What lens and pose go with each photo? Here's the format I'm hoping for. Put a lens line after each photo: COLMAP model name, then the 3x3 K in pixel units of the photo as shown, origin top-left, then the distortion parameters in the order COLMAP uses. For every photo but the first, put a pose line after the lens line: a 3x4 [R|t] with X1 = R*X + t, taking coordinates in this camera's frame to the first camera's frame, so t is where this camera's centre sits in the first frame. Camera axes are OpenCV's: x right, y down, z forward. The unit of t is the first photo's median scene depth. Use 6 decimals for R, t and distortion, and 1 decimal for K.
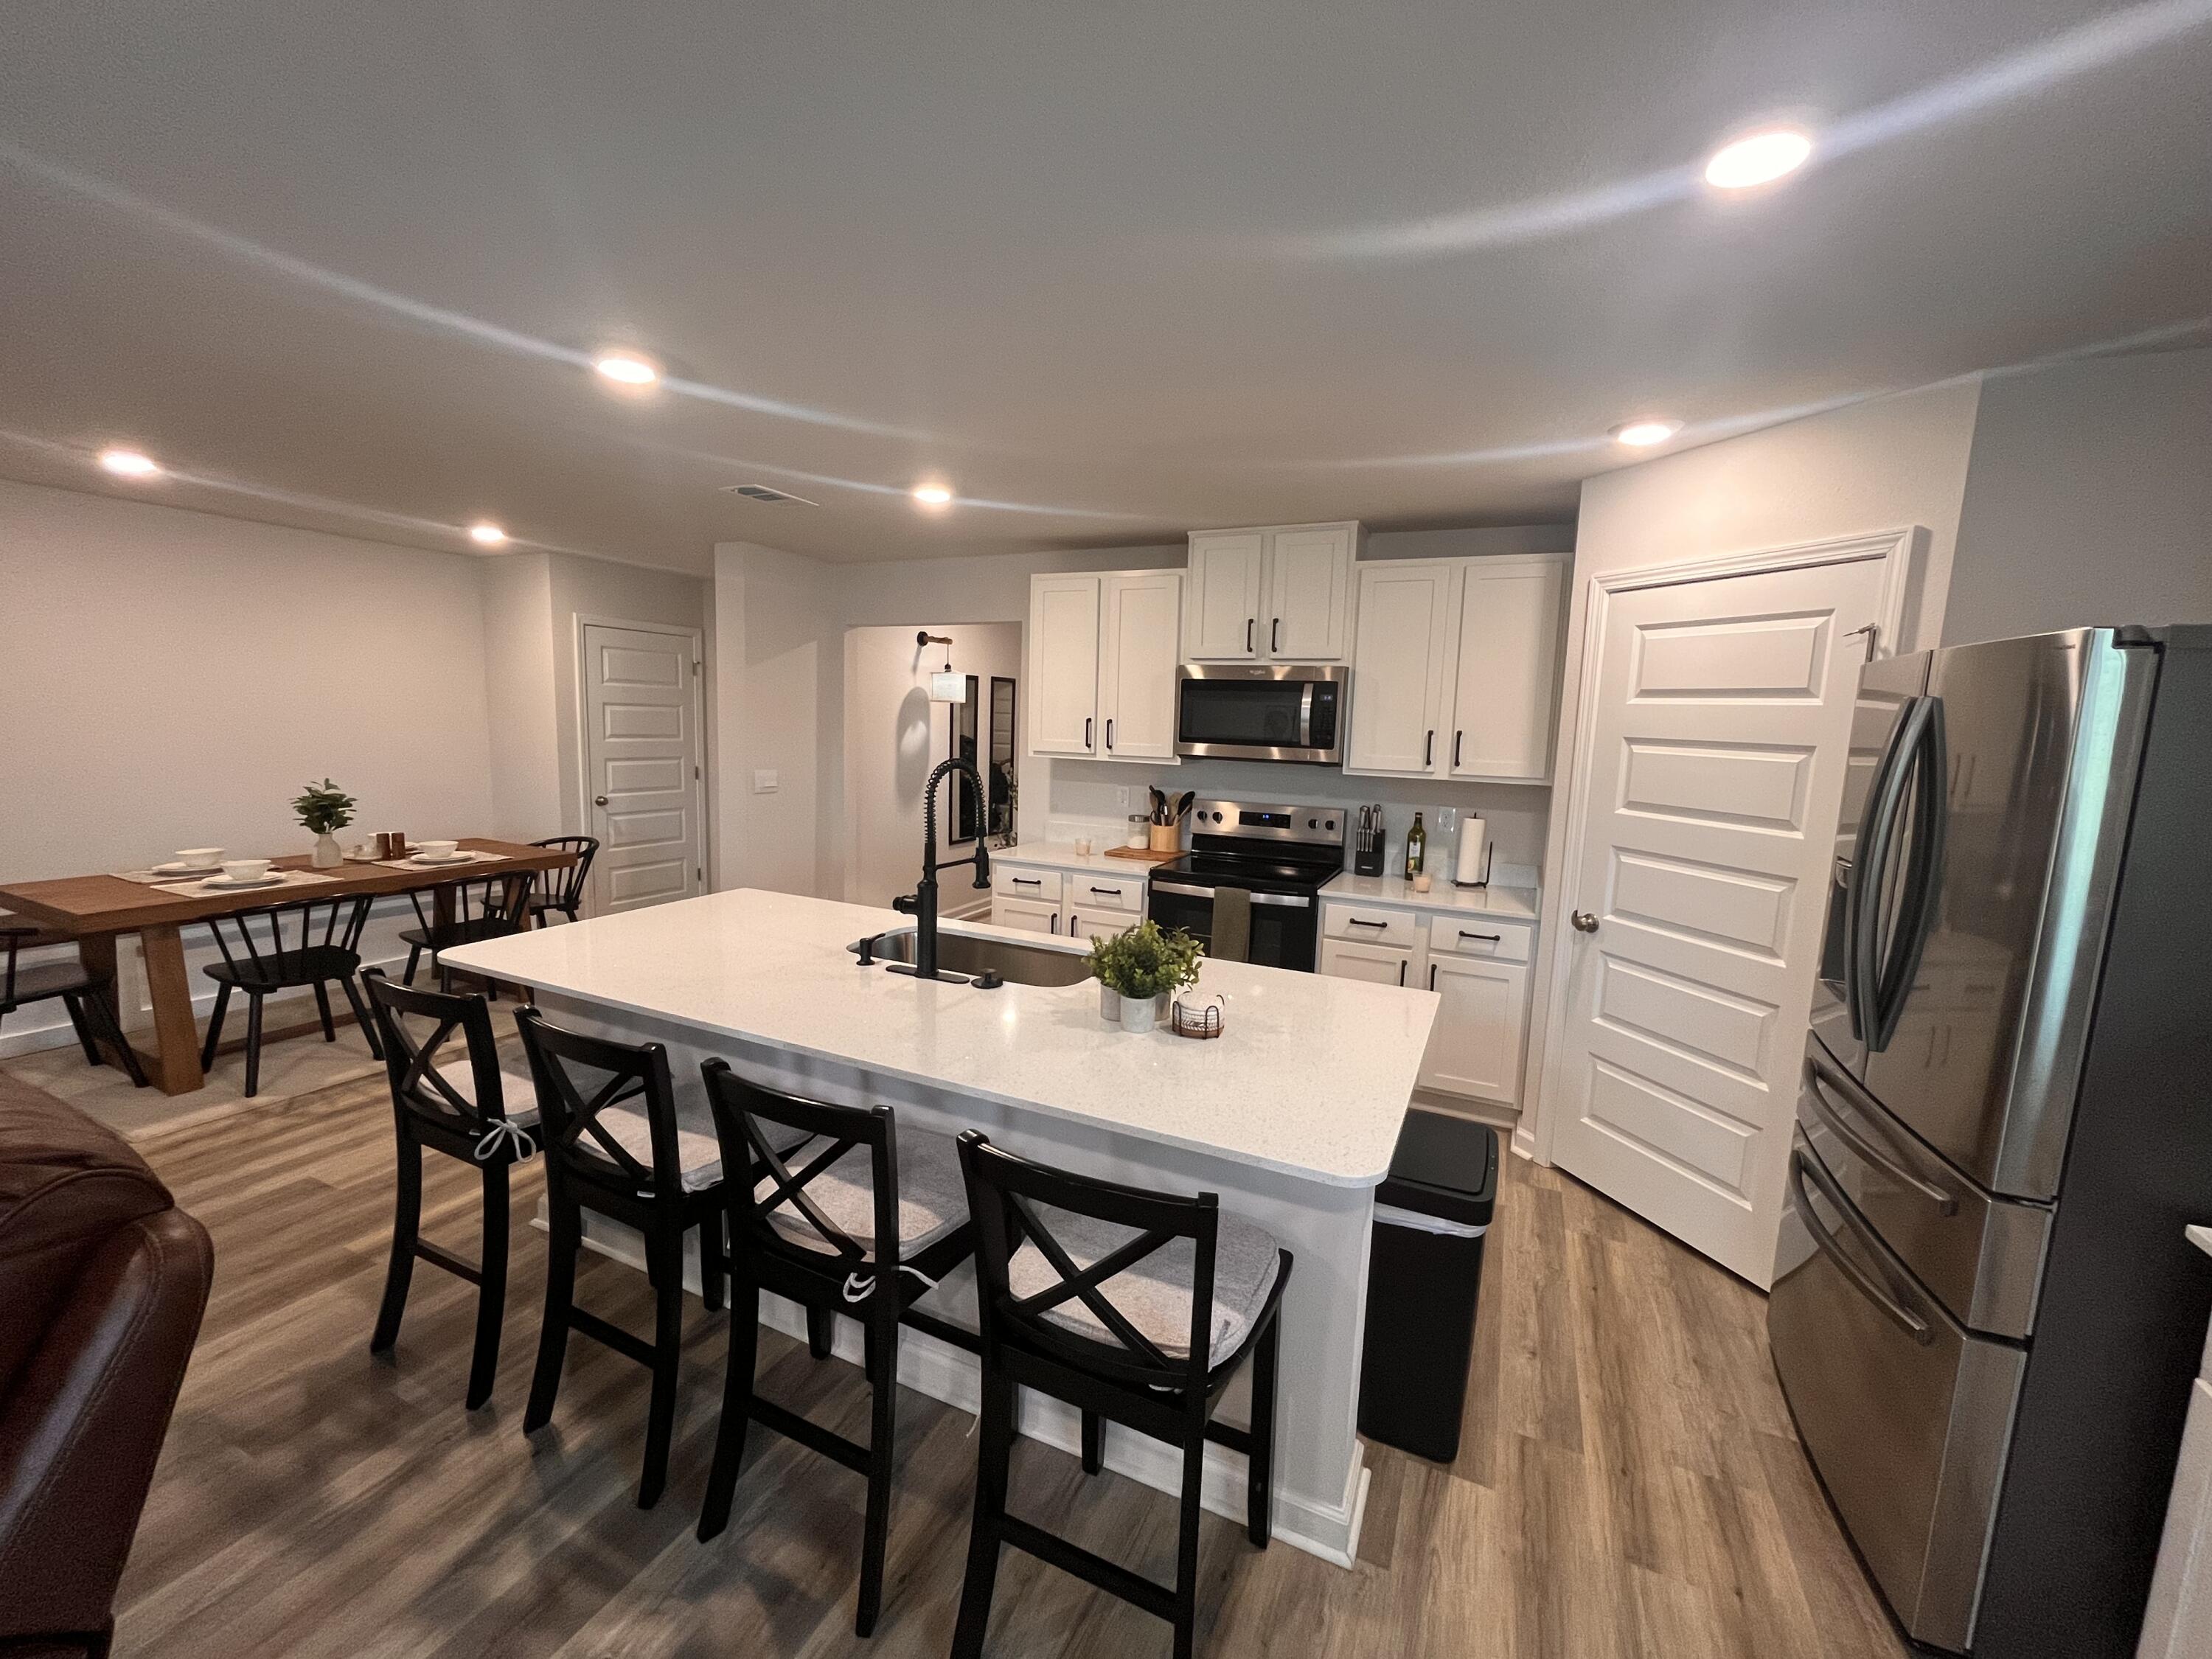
lens RADIAL K [[894.1, 0, 1108.3], [0, 894.1, 830.8], [0, 0, 1]] dist [-0.003206, -0.000234]
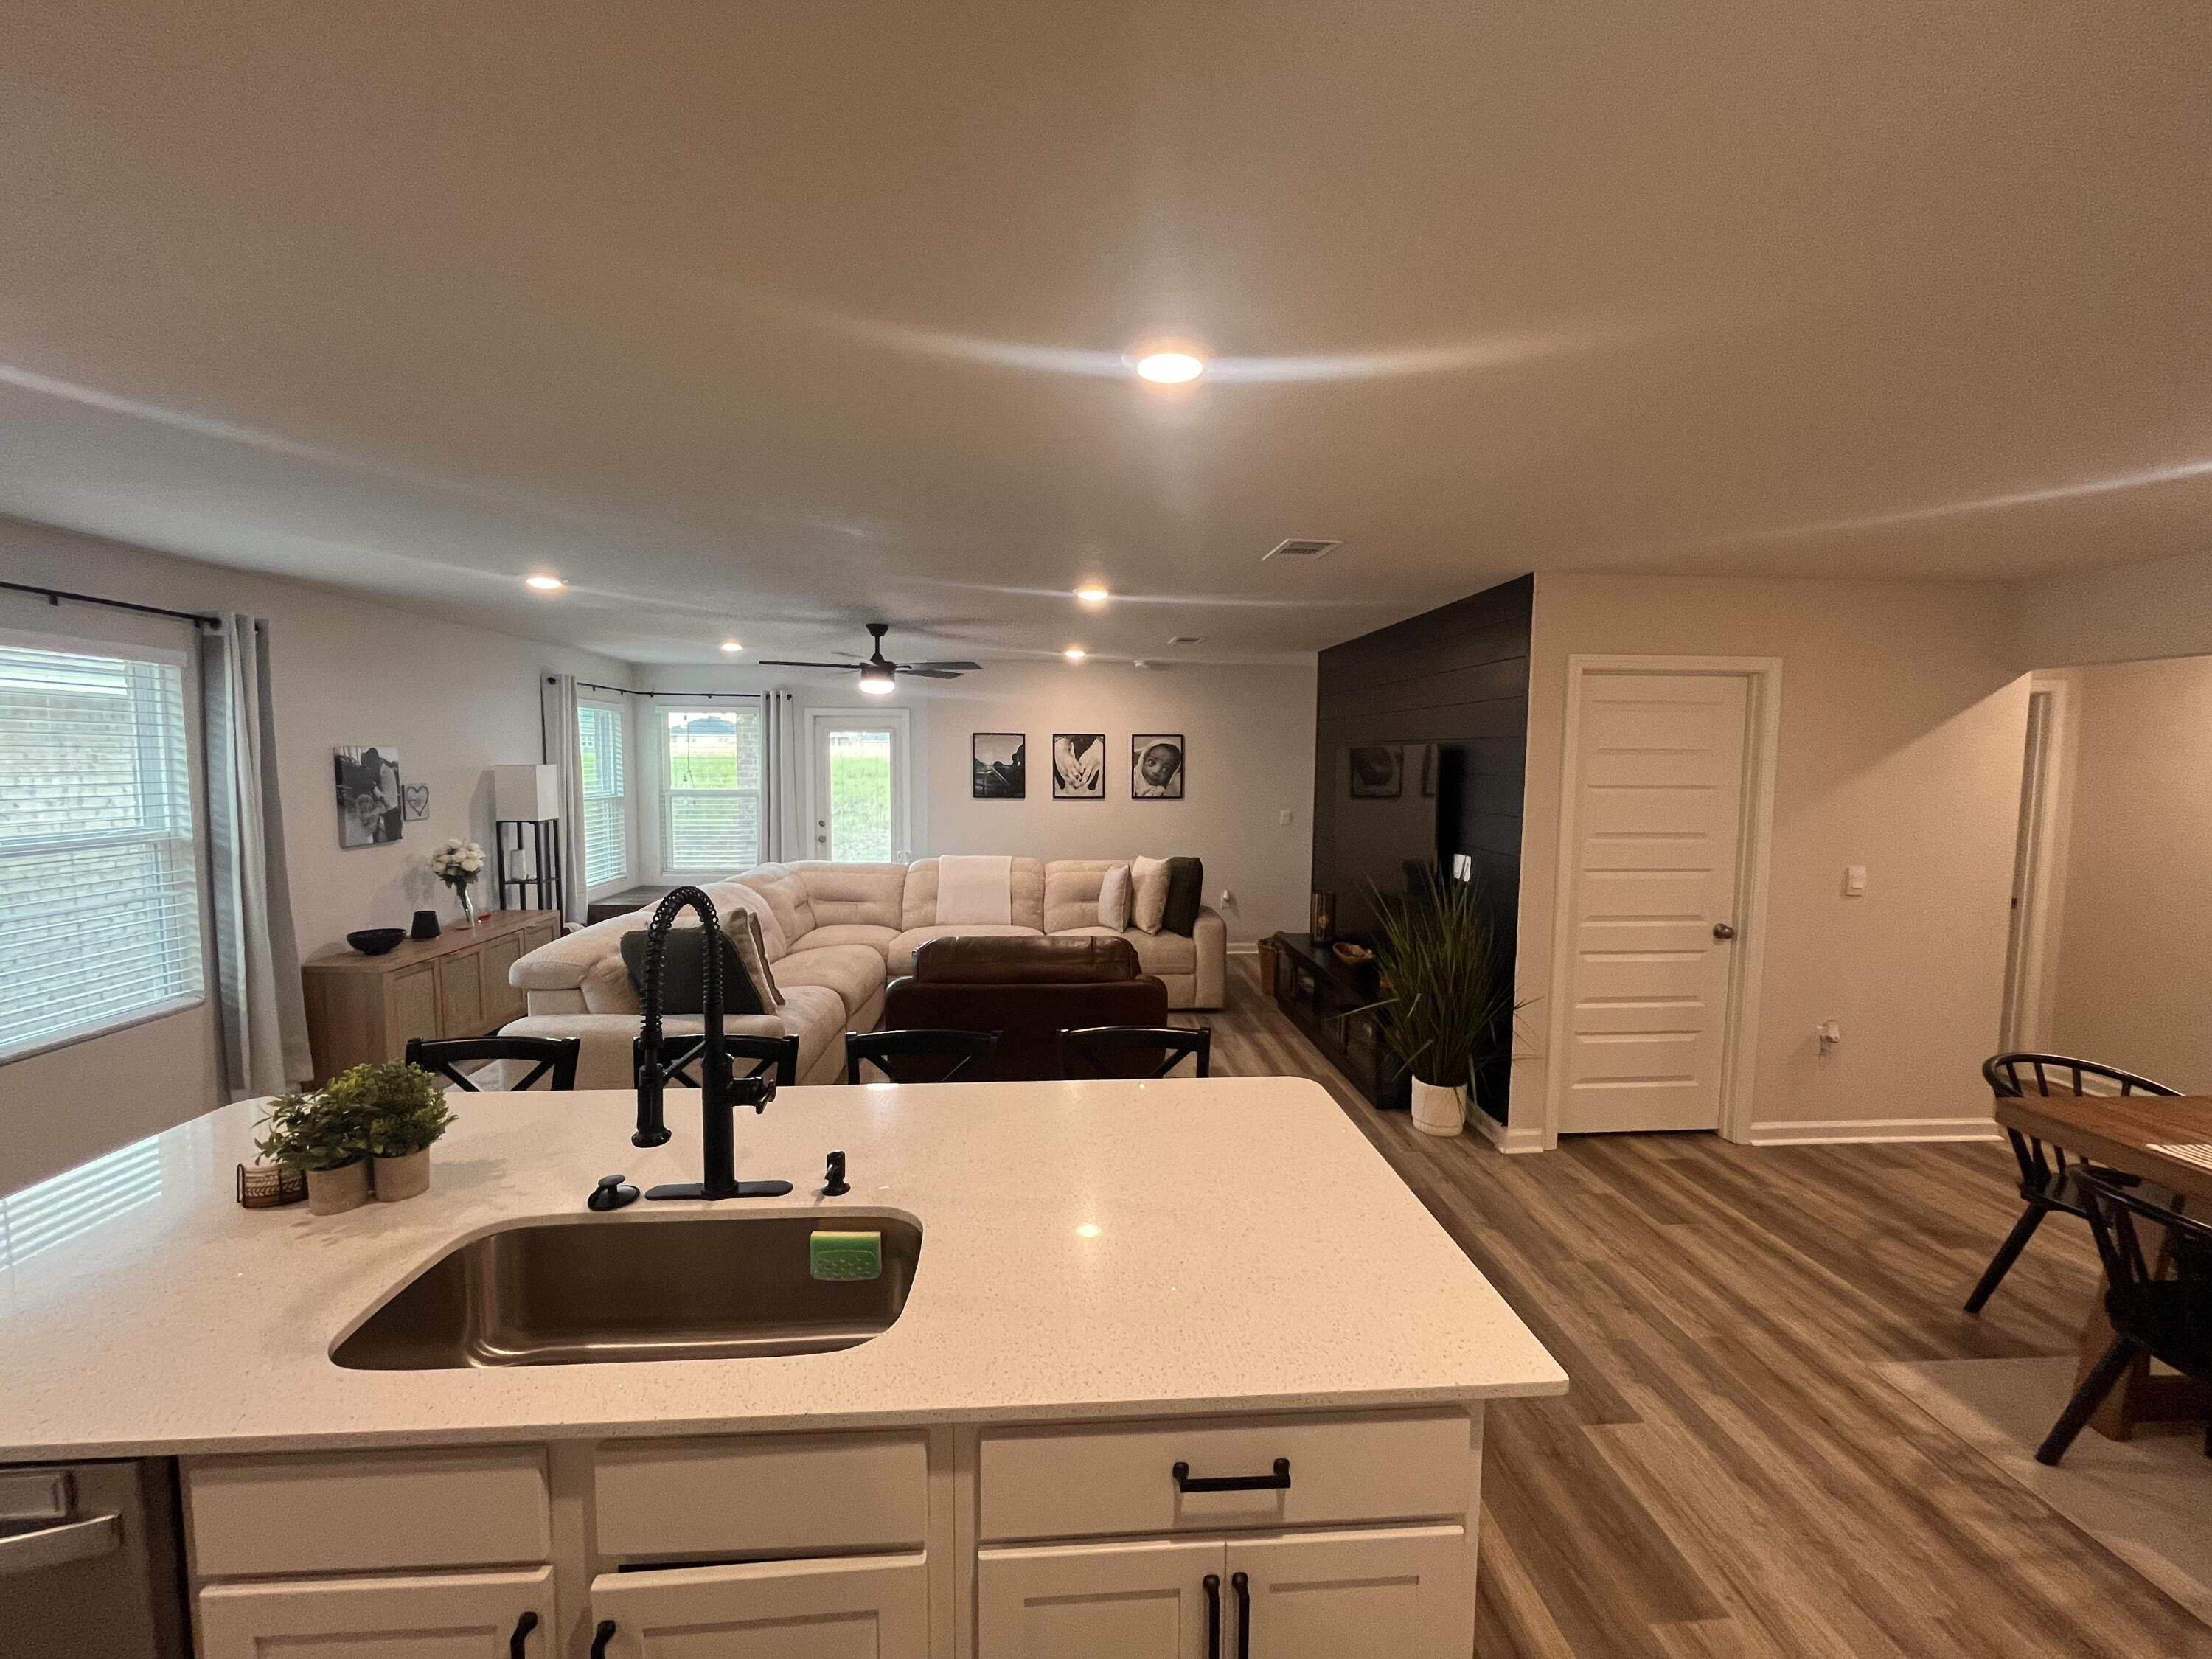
lens RADIAL K [[894.1, 0, 1106.9], [0, 894.1, 828.2], [0, 0, 1]] dist [-0.003206, -0.000234]
pose [[-0.875887, -0.004623, -0.482494, -0.079387], [-0.099887, 0.980030, 0.171939, -0.153685], [0.472064, 0.198794, -0.858858, 0.998270]]
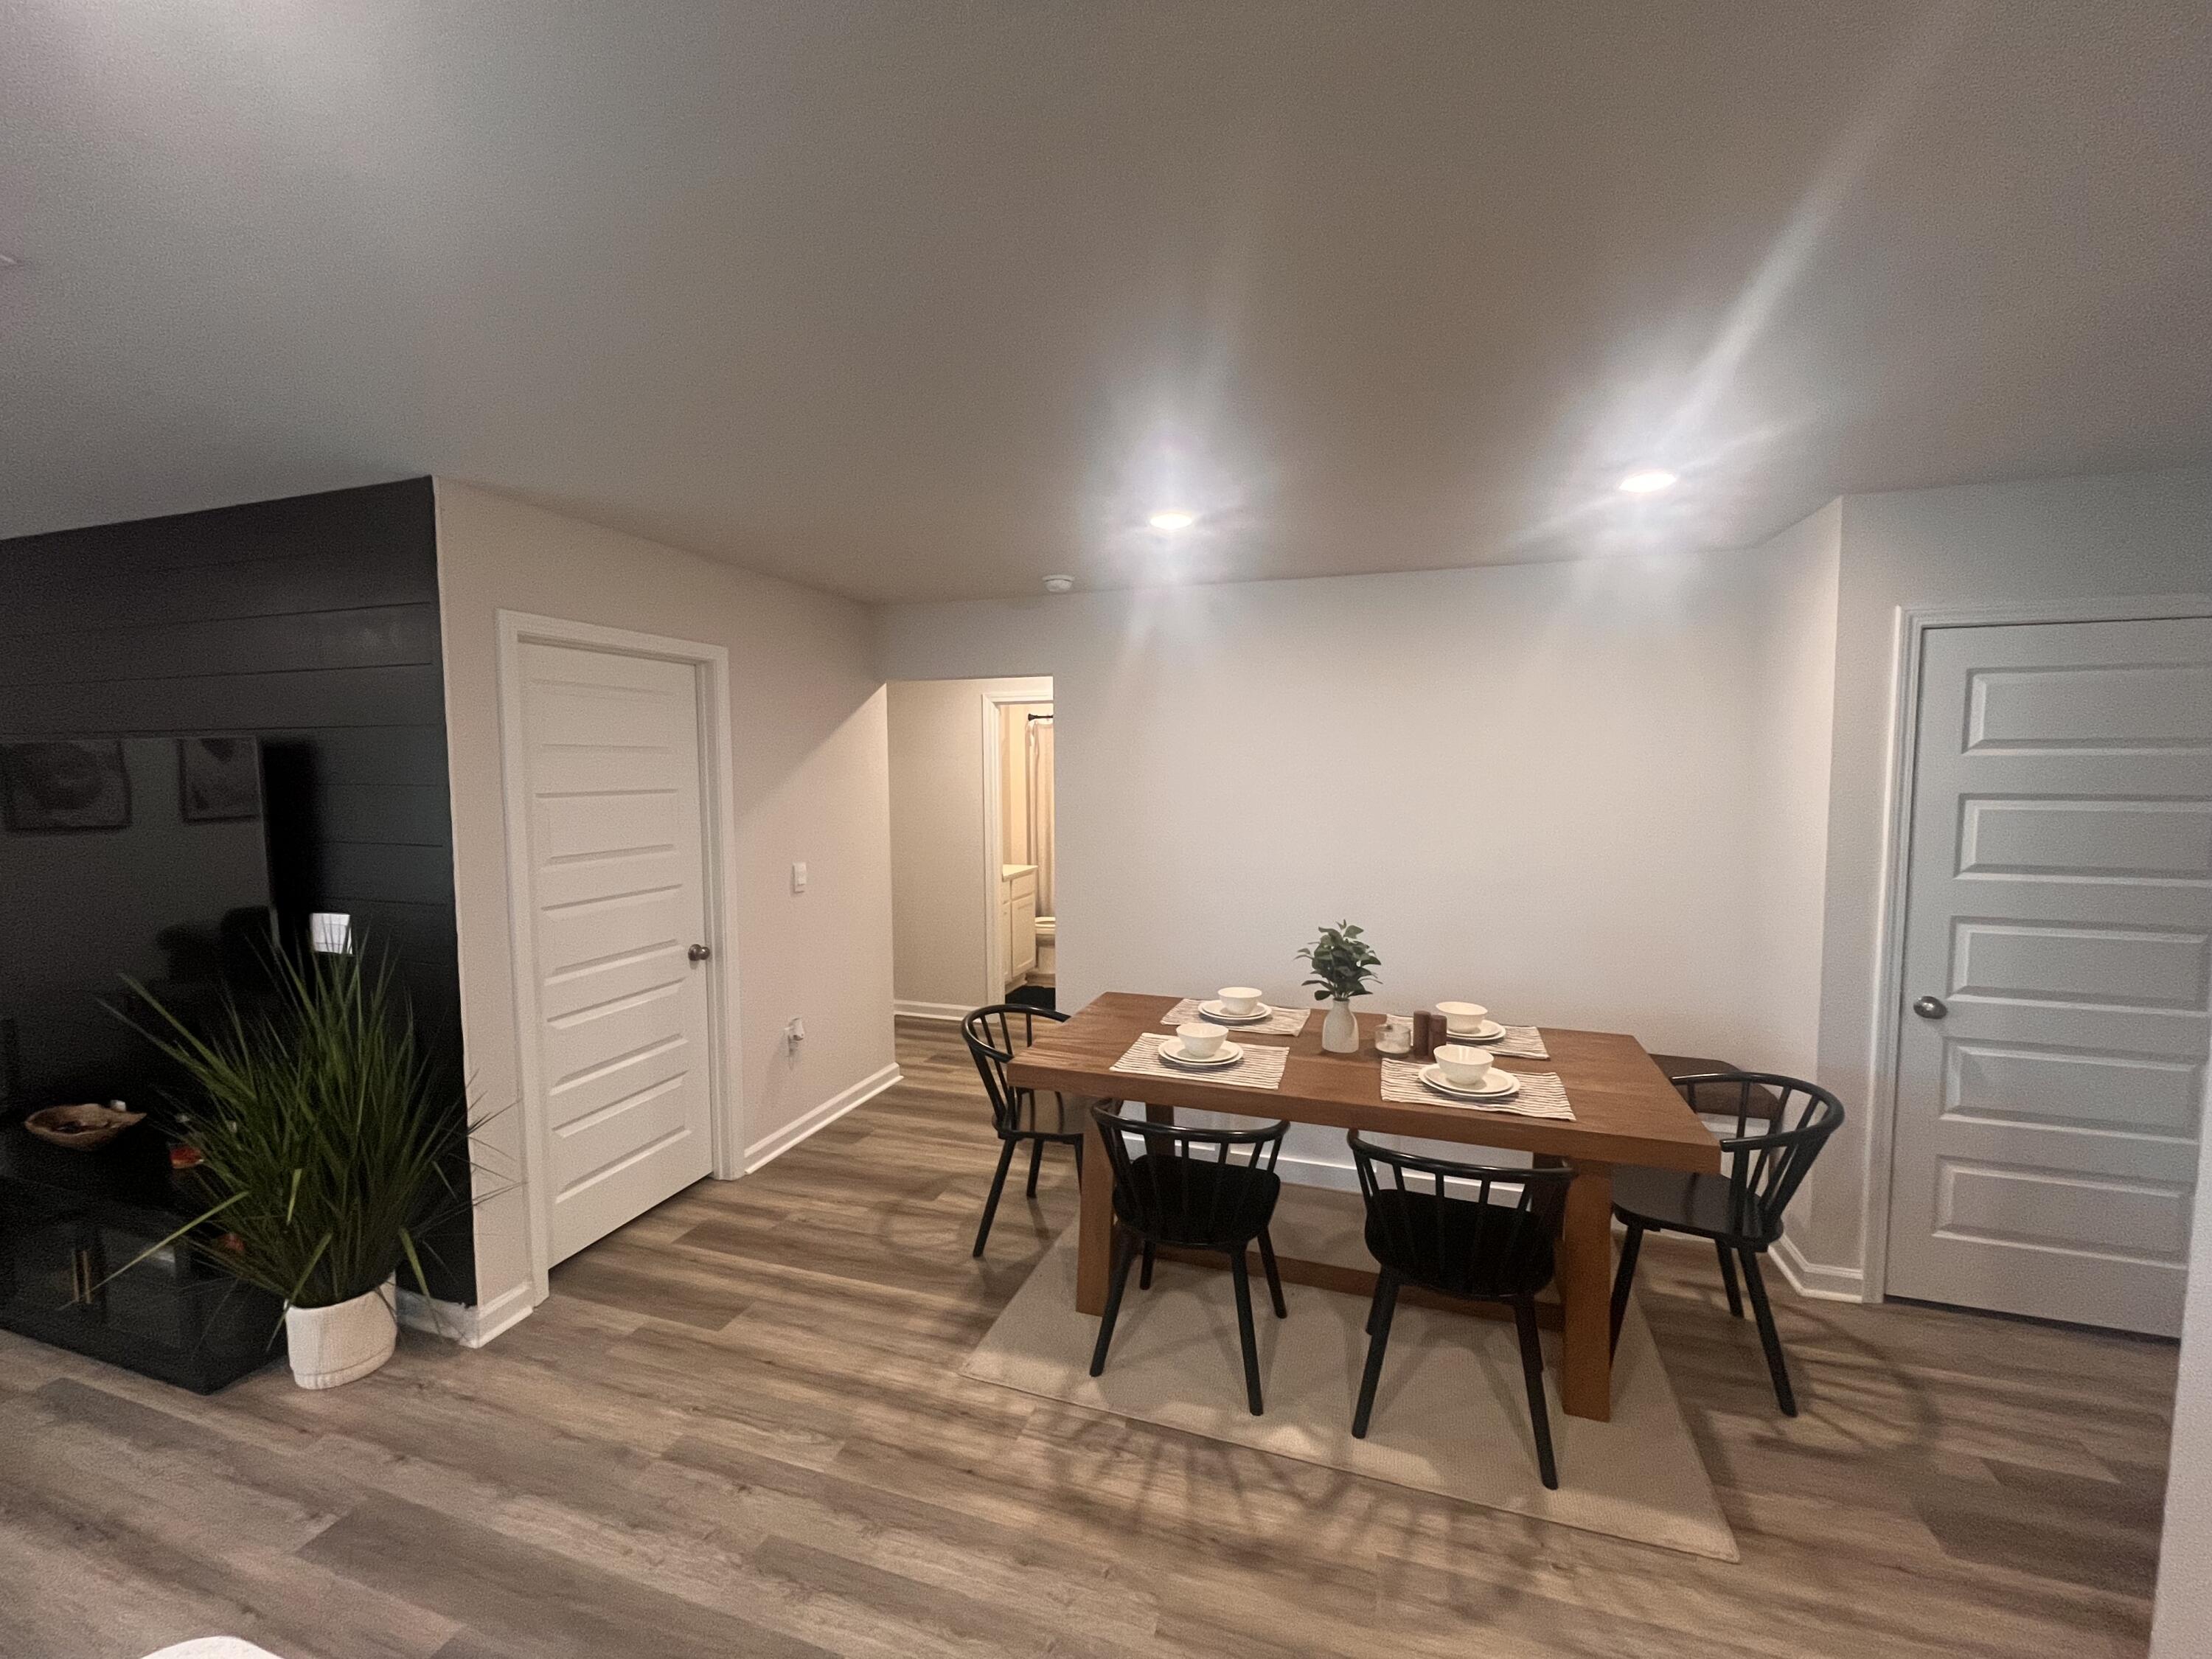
lens RADIAL K [[894.1, 0, 1106.4], [0, 894.1, 828.6], [0, 0, 1]] dist [-0.003206, -0.000234]
pose [[0.112441, 0.034073, -0.993074, -0.245101], [-0.117128, 0.992899, 0.020805, -0.125333], [0.986731, 0.113978, 0.115634, 0.771889]]
